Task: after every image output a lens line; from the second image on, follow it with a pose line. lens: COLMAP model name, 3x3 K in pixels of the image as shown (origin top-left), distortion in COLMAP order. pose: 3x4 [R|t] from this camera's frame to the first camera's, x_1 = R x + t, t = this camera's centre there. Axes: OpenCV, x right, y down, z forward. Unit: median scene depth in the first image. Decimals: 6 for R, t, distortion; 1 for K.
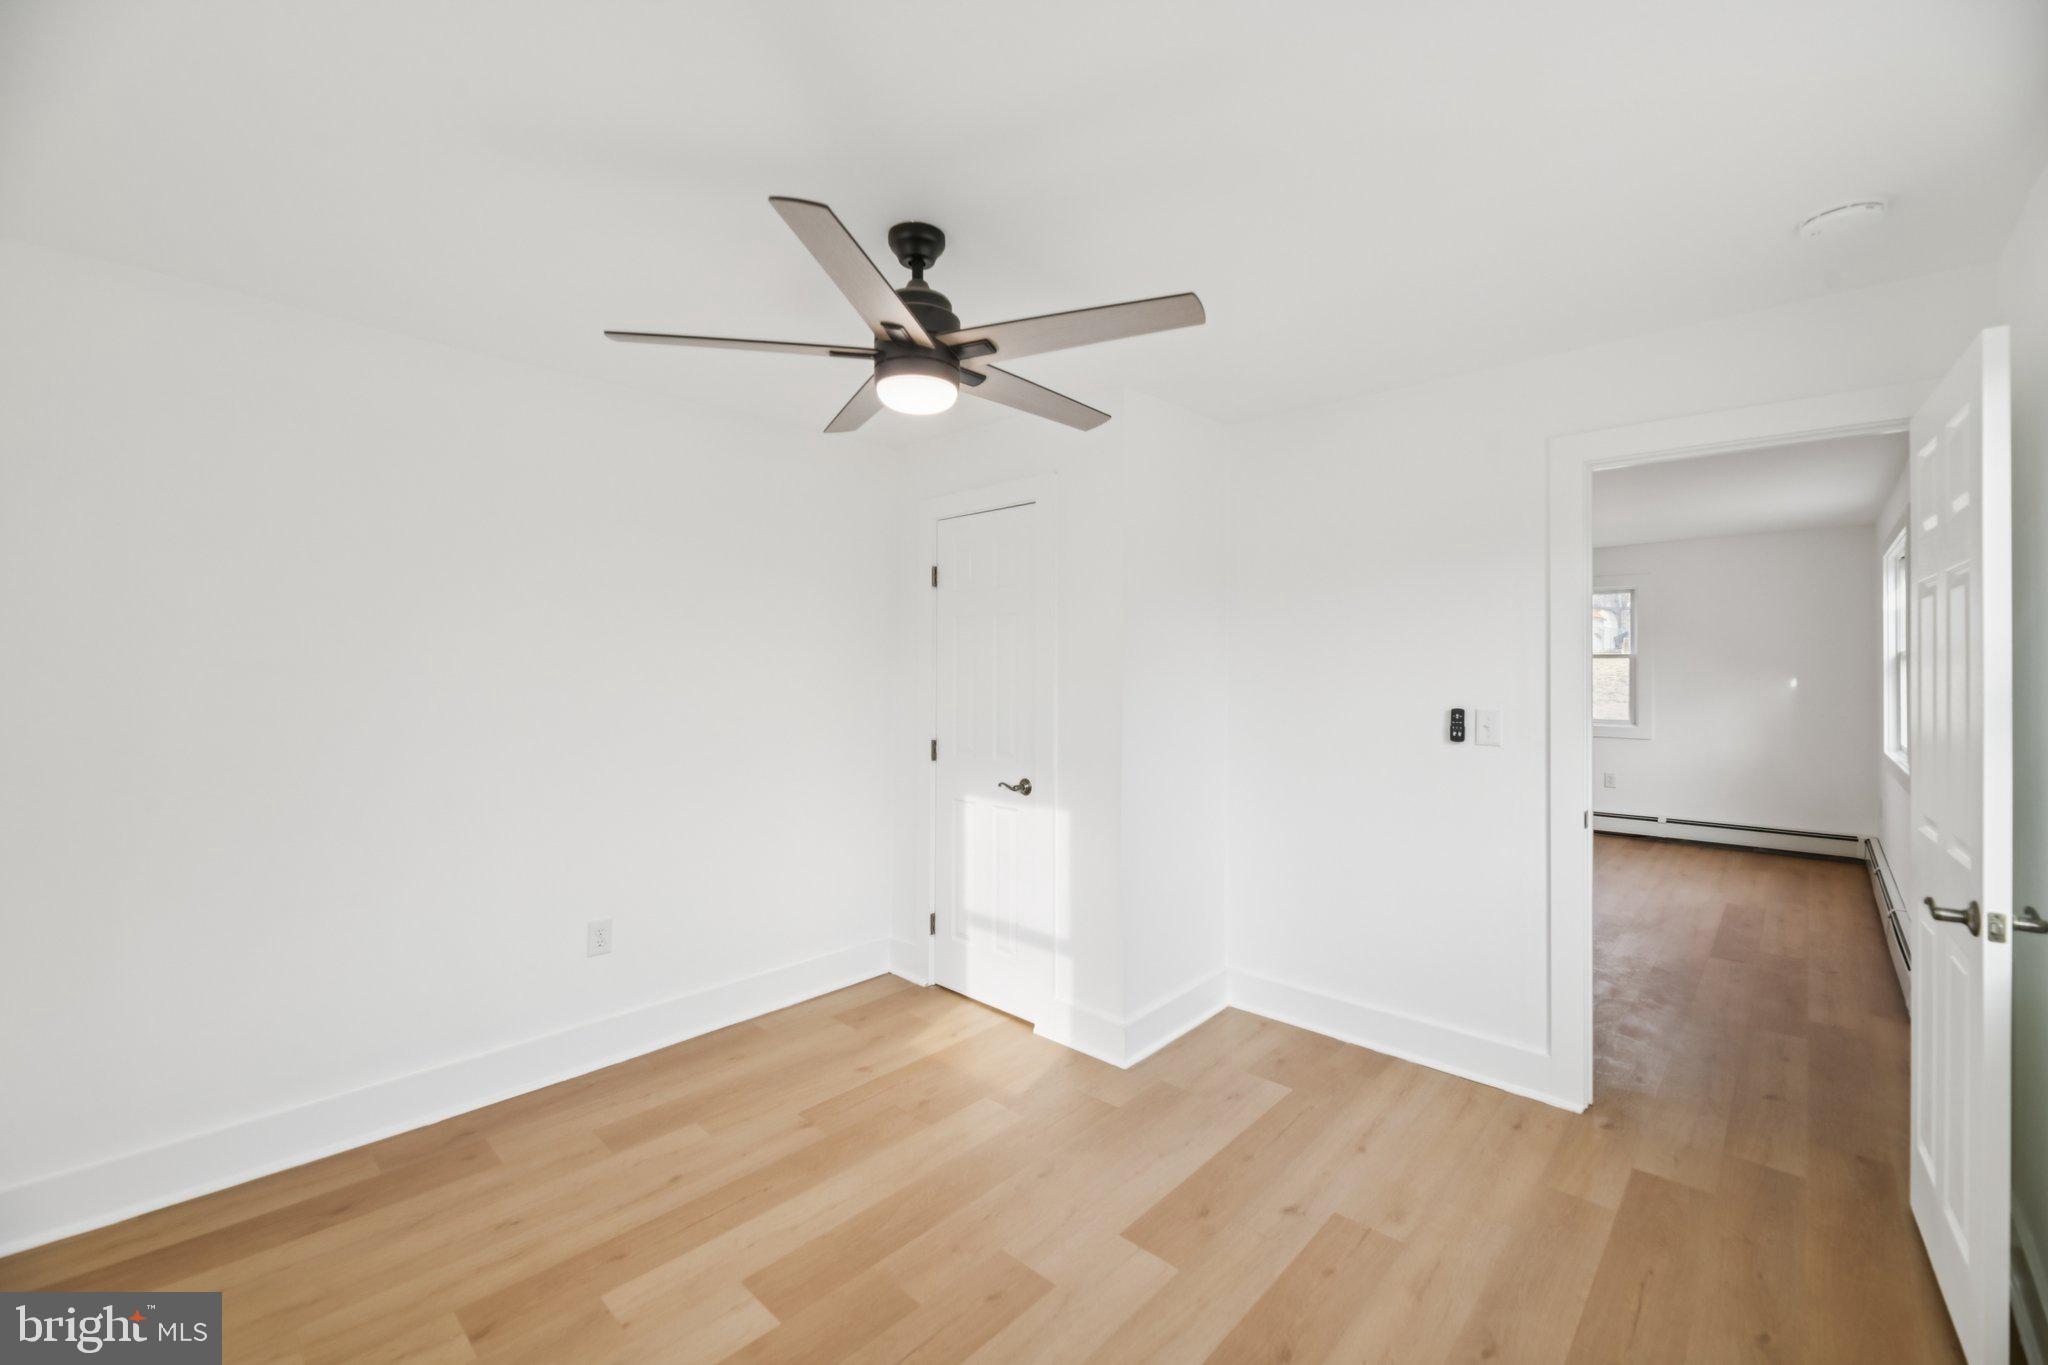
lens RADIAL K [[840.7, 0, 1033.6], [0, 840.7, 663.1], [0, 0, 1]] dist [0.000472, -0.002685]
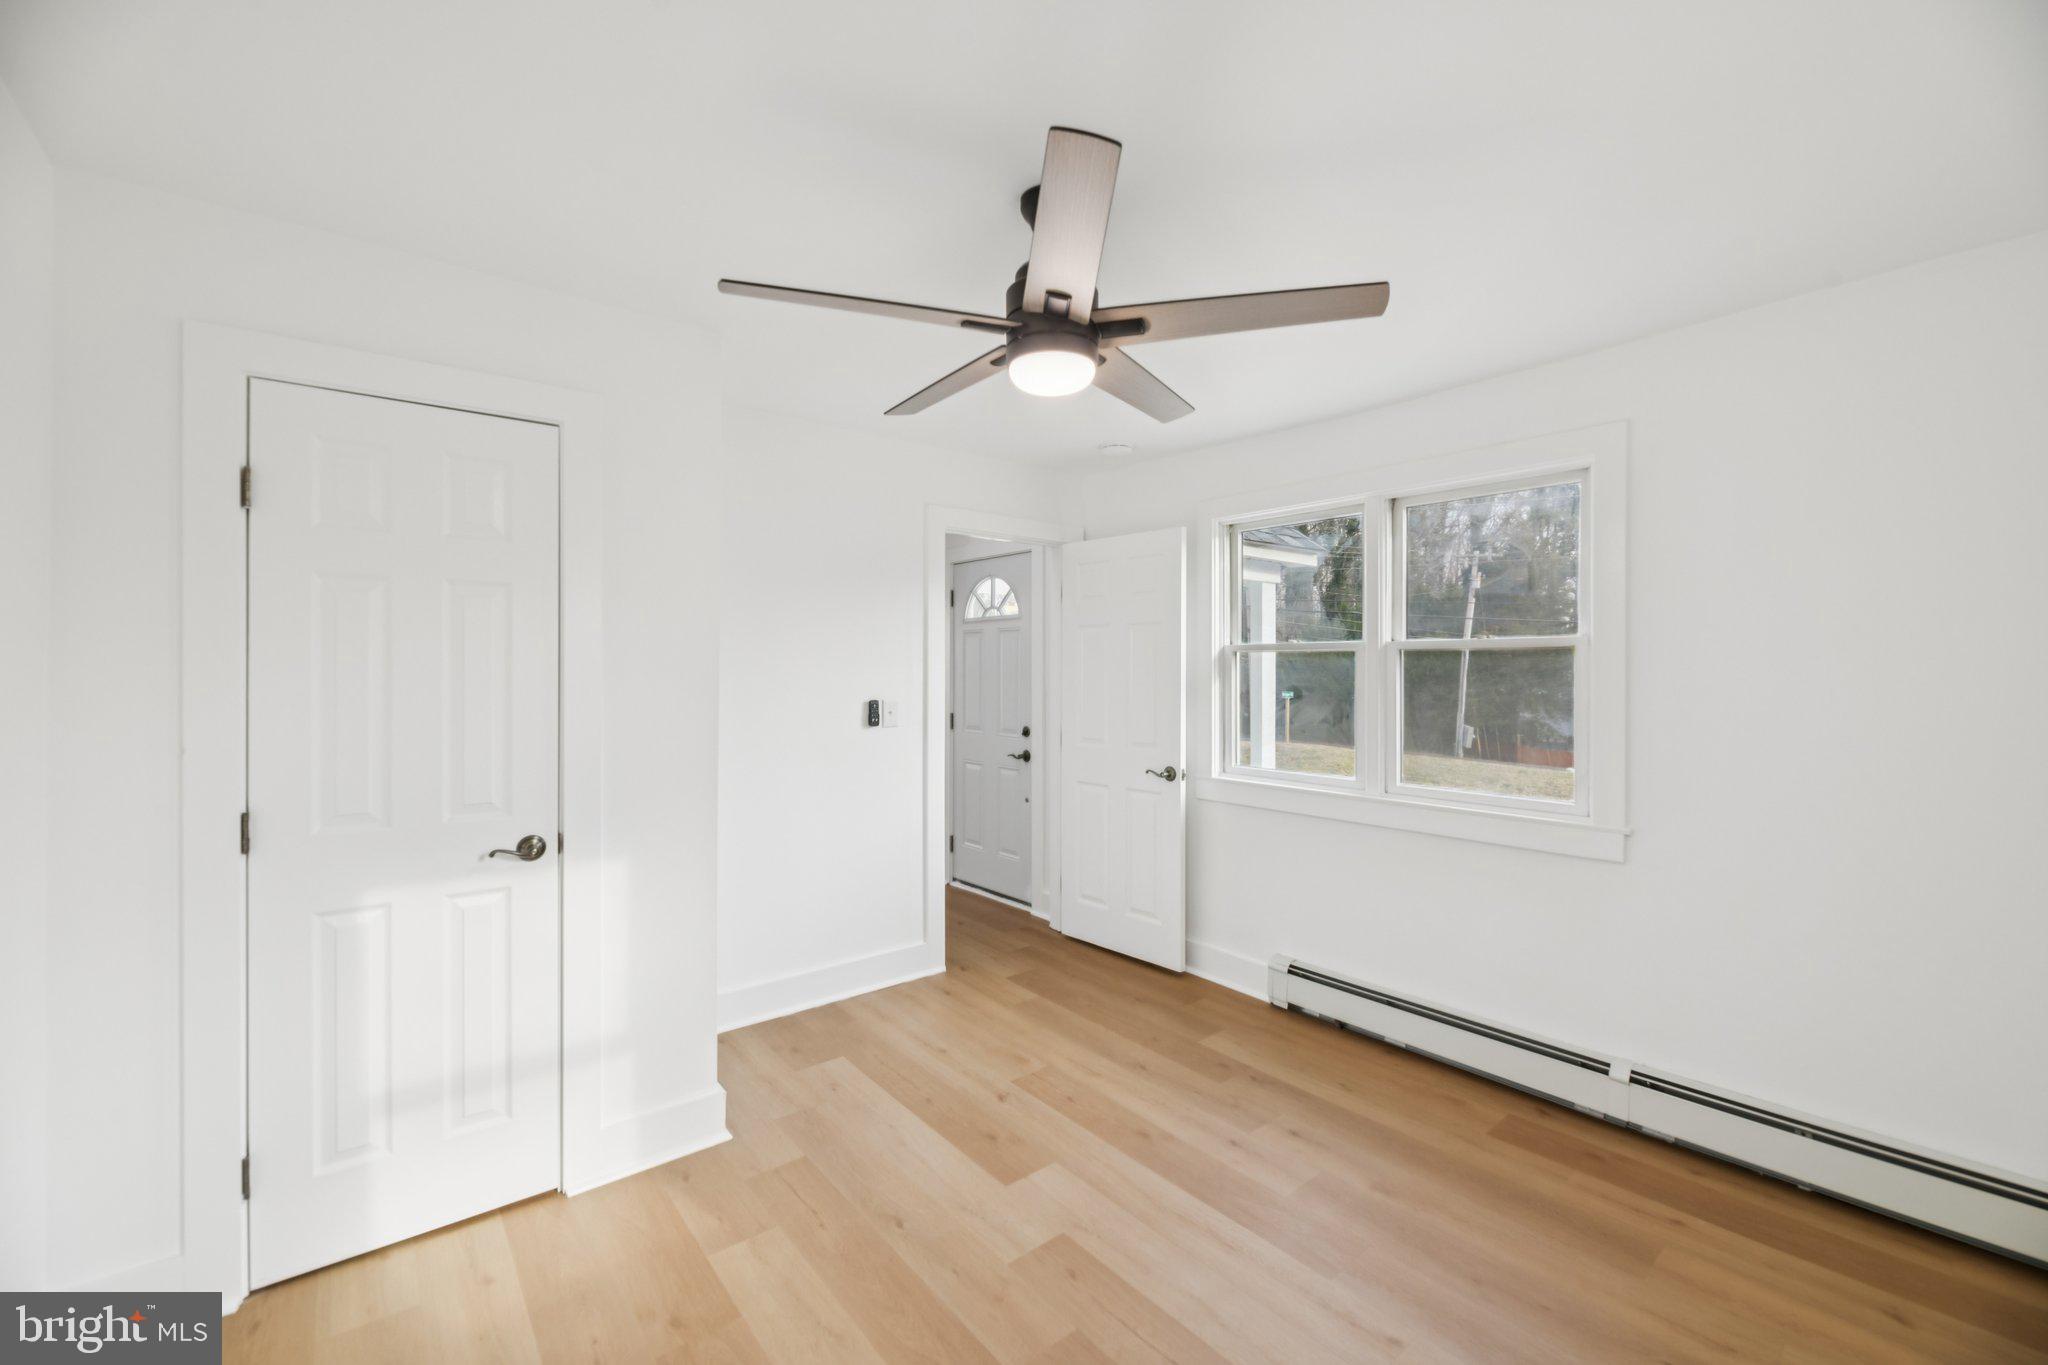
lens RADIAL K [[840.7, 0, 1033.6], [0, 840.7, 663.1], [0, 0, 1]] dist [0.000472, -0.002685]
pose [[0.124592, 0.003678, 0.992201, -0.784897], [-0.007495, 0.999968, -0.002765, 0.000372], [-0.992180, -0.007092, 0.124615, 0.664133]]
